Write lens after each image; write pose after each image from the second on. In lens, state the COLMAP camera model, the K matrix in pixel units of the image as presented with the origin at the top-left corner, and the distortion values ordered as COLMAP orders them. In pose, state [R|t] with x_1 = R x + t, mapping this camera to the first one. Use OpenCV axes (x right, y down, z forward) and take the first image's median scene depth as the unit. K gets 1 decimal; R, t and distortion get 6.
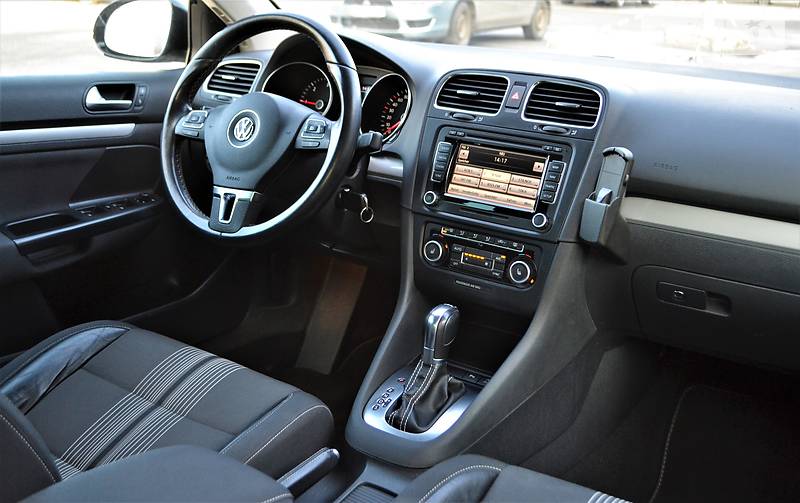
lens RADIAL K [[917.0, 0, 398.5], [0, 917.0, 248.6], [0, 0, 1]] dist [-0.062519, 0.000000]
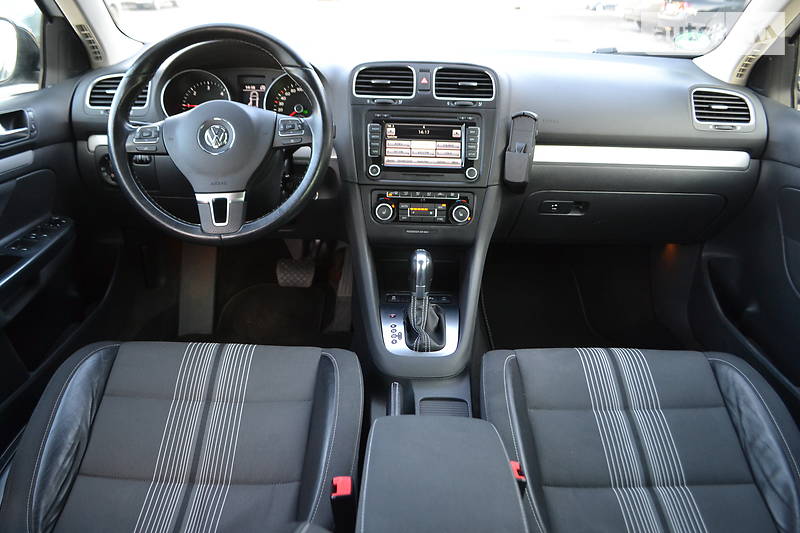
lens RADIAL K [[624.7, 0, 397.4], [0, 624.7, 272.8], [0, 0, 1]] dist [-0.081815, 0.005232]
pose [[0.823150, -0.253983, 0.507855, -0.413311], [0.173734, 0.964148, 0.200586, -0.087130], [-0.540593, -0.076881, 0.837764, 0.266244]]
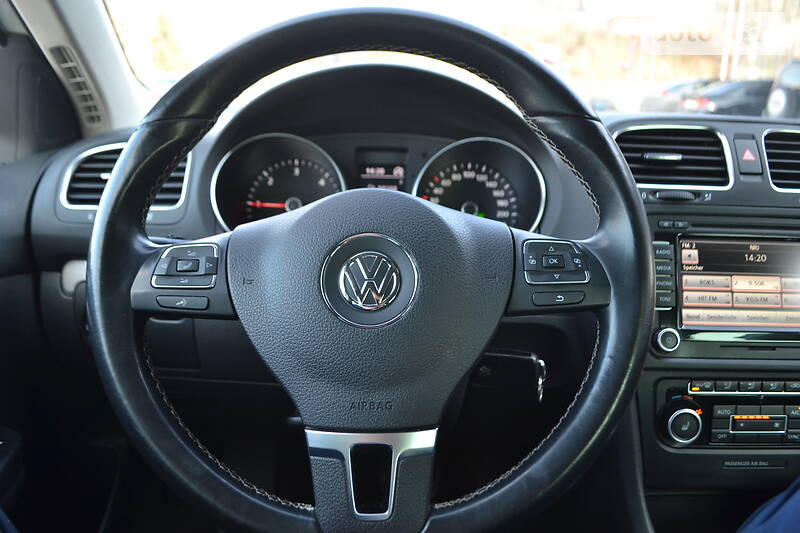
lens RADIAL K [[624.7, 0, 407.1], [0, 624.7, 273.6], [0, 0, 1]] dist [-0.081815, 0.005232]
pose [[0.827978, -0.178652, 0.531541, -0.309984], [0.181064, 0.982294, 0.048109, -0.148477], [-0.530724, 0.056409, 0.845665, 0.767215]]
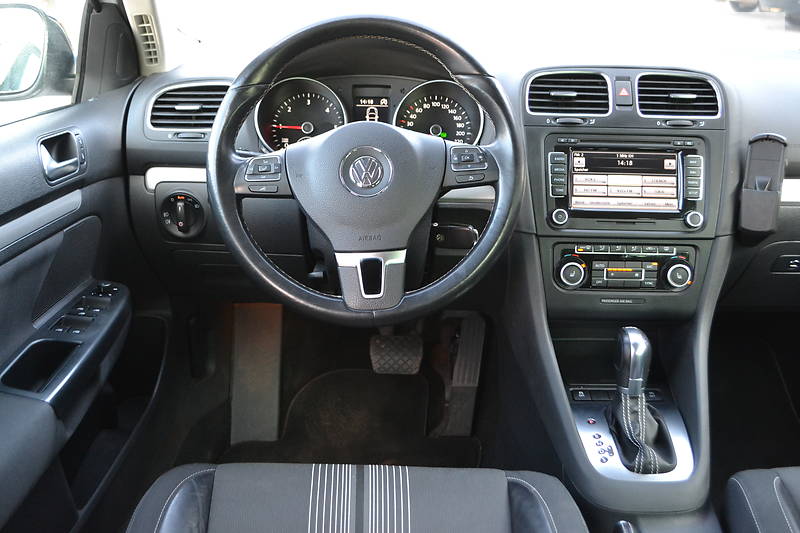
lens RADIAL K [[833.4, 0, 399.6], [0, 833.4, 270.7], [0, 0, 1]] dist [-0.059771, 0.000000]
pose [[0.828827, -0.219045, 0.514845, -0.533377], [0.183715, 0.975705, 0.119367, -0.131476], [-0.528484, -0.004349, 0.848932, 0.401057]]
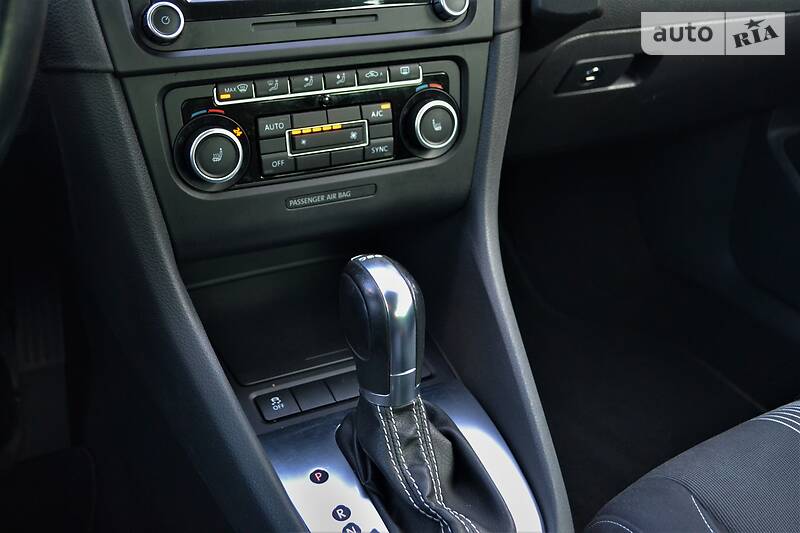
lens RADIAL K [[868.0, 0, 392.6], [0, 868.0, 266.2], [0, 0, 1]] dist [-0.057424, 0.000000]
pose [[0.481044, -0.444137, 0.755870, -0.228104], [0.239437, 0.895958, 0.374070, -0.075414], [-0.843366, 0.001039, 0.537338, 0.752934]]
